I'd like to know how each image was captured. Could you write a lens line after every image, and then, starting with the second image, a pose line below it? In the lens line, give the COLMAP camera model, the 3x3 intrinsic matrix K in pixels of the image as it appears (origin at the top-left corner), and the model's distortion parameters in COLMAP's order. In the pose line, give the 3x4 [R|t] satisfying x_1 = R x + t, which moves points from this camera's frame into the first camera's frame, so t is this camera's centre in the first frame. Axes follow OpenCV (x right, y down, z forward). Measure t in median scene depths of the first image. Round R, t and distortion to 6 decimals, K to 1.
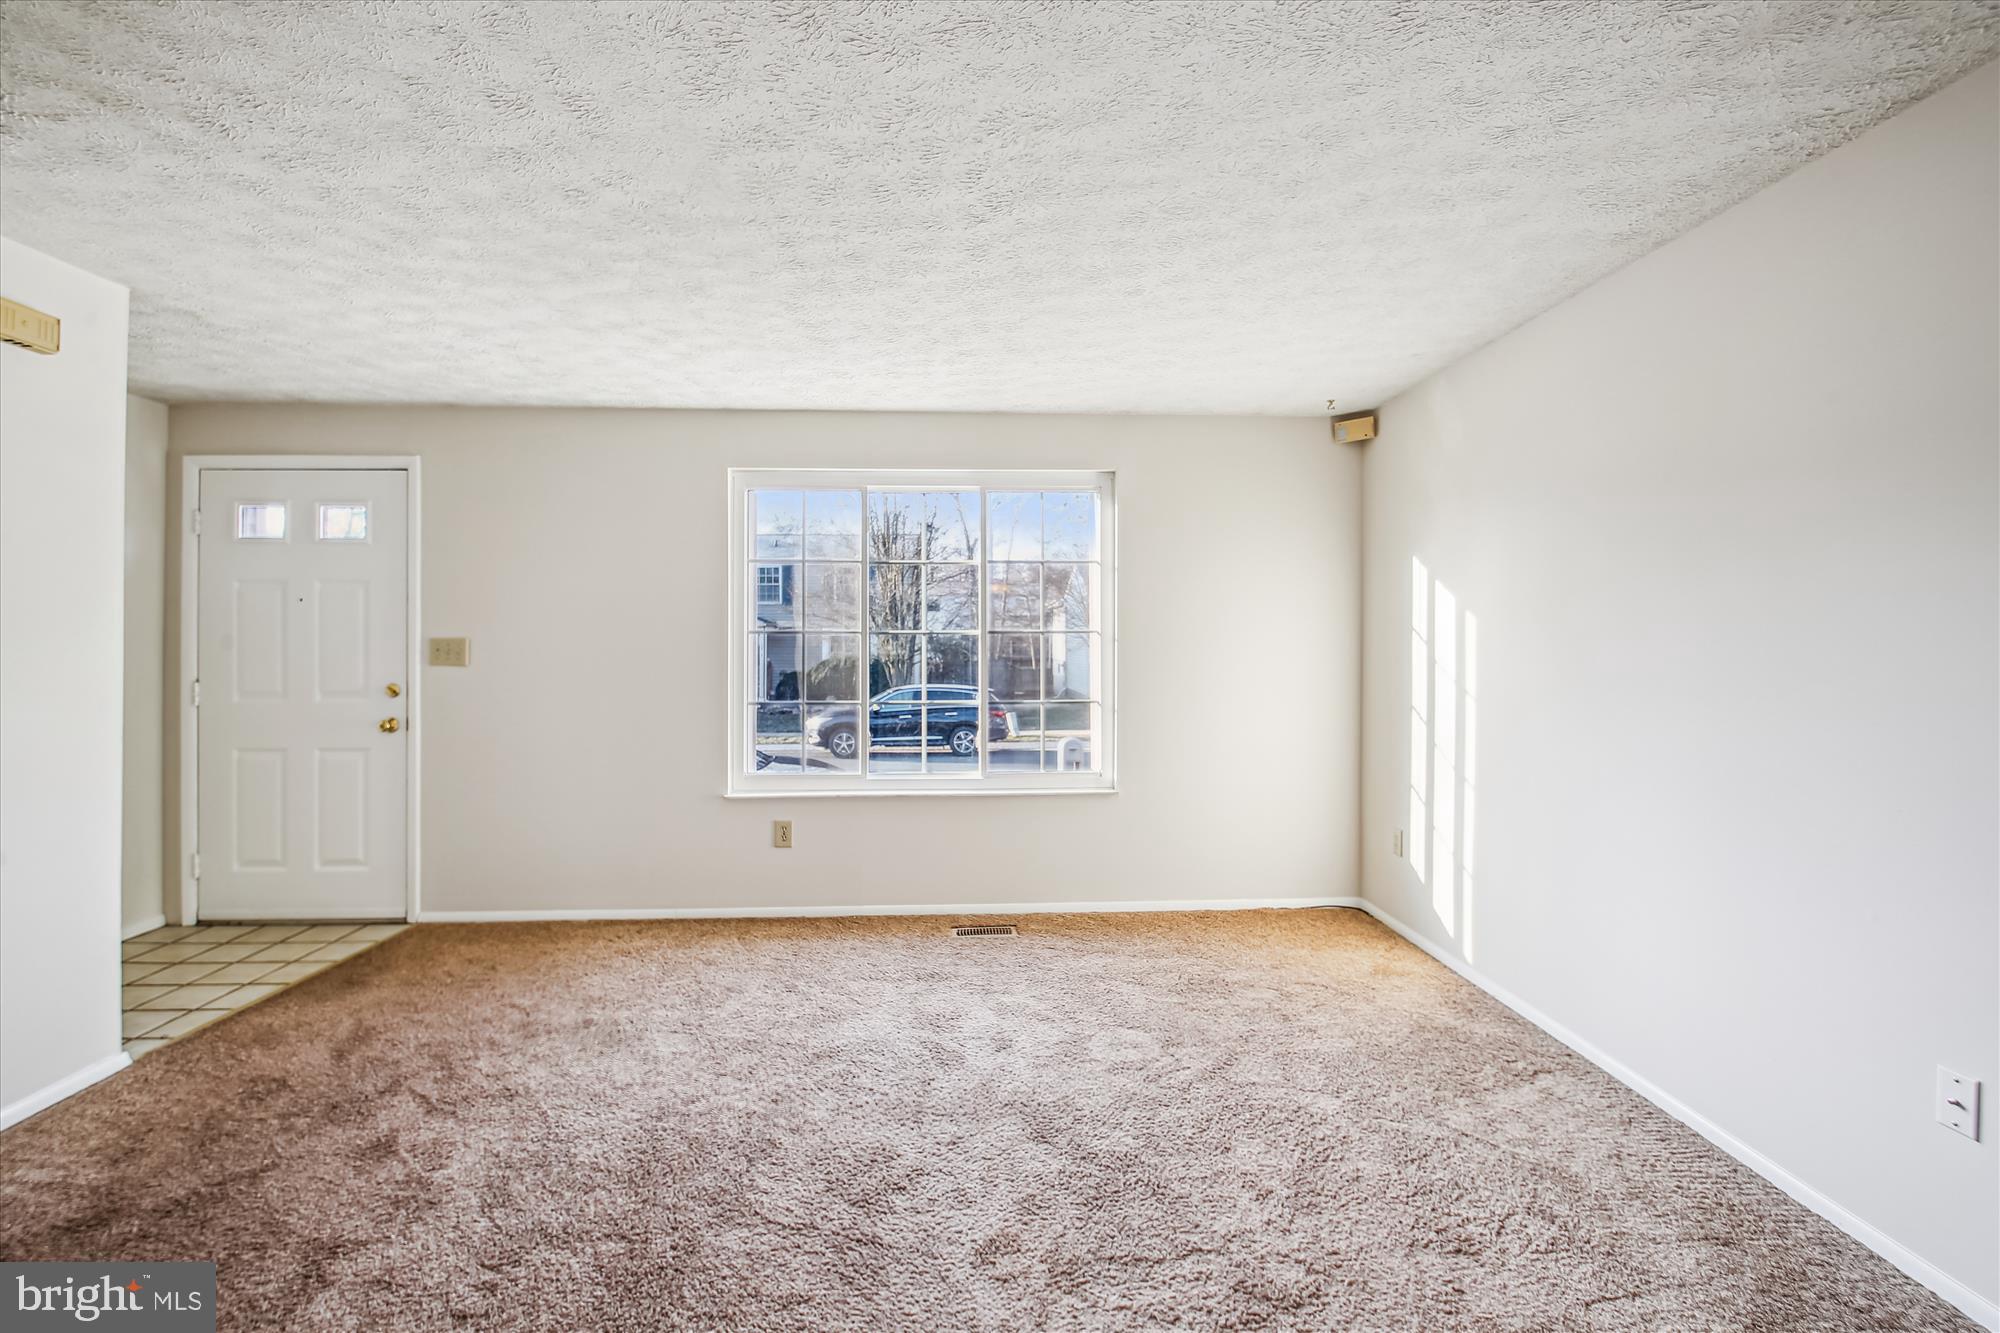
lens RADIAL K [[860.1, 0, 1002.9], [0, 860.1, 649.0], [0, 0, 1]] dist [-0.000177, -0.007395]
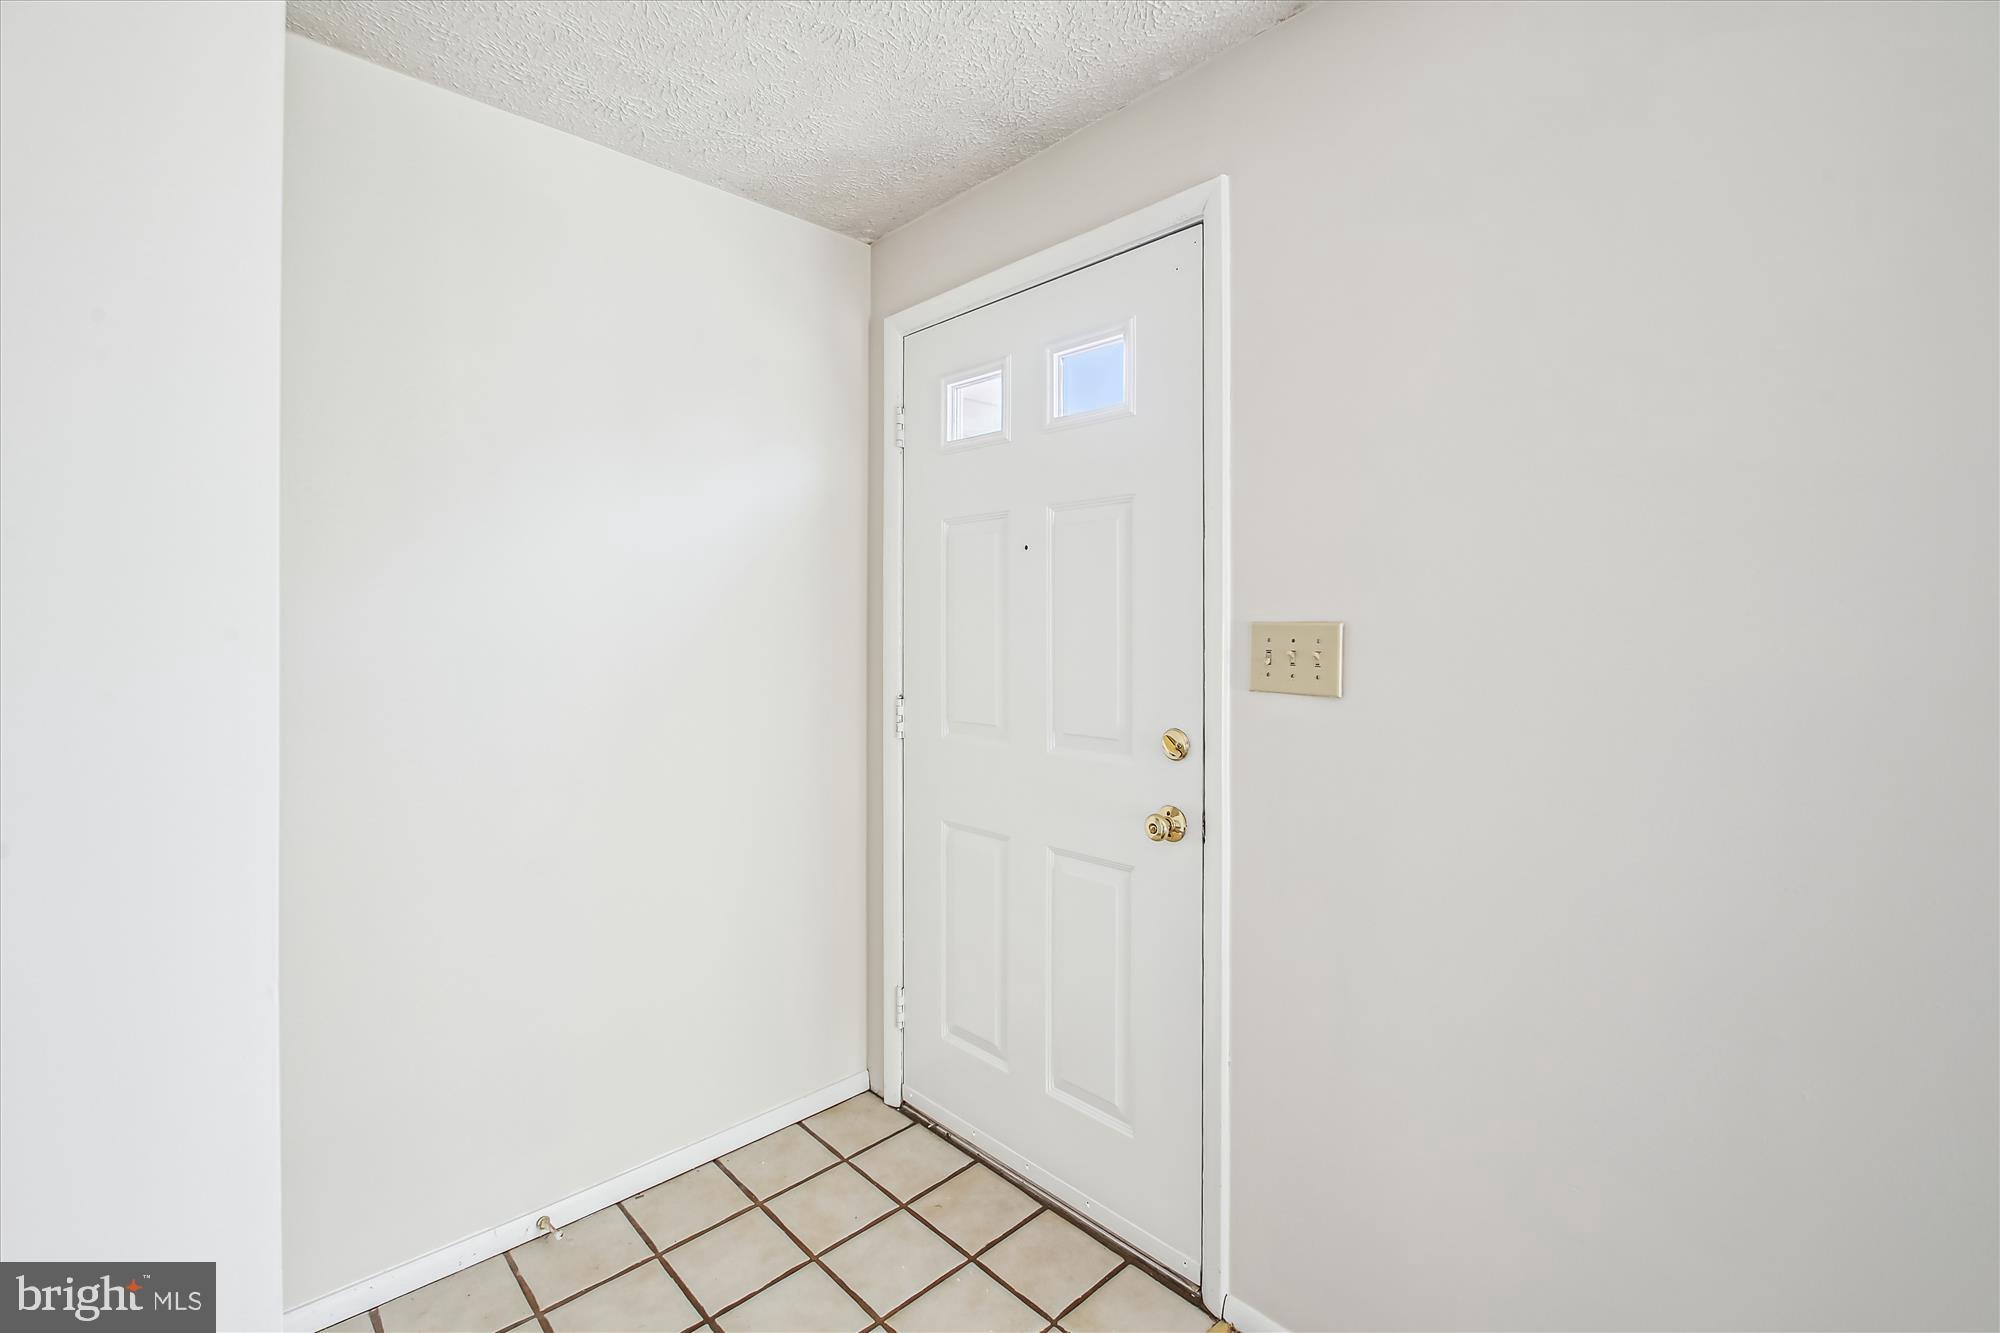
lens RADIAL K [[860.3, 0, 990.2], [0, 860.3, 621.1], [0, 0, 1]] dist [0.000575, -0.006654]
pose [[0.651468, -0.006930, -0.758644, -0.530227], [-0.001132, 0.999948, -0.010107, -0.010416], [0.758675, 0.007443, 0.651426, 0.774212]]
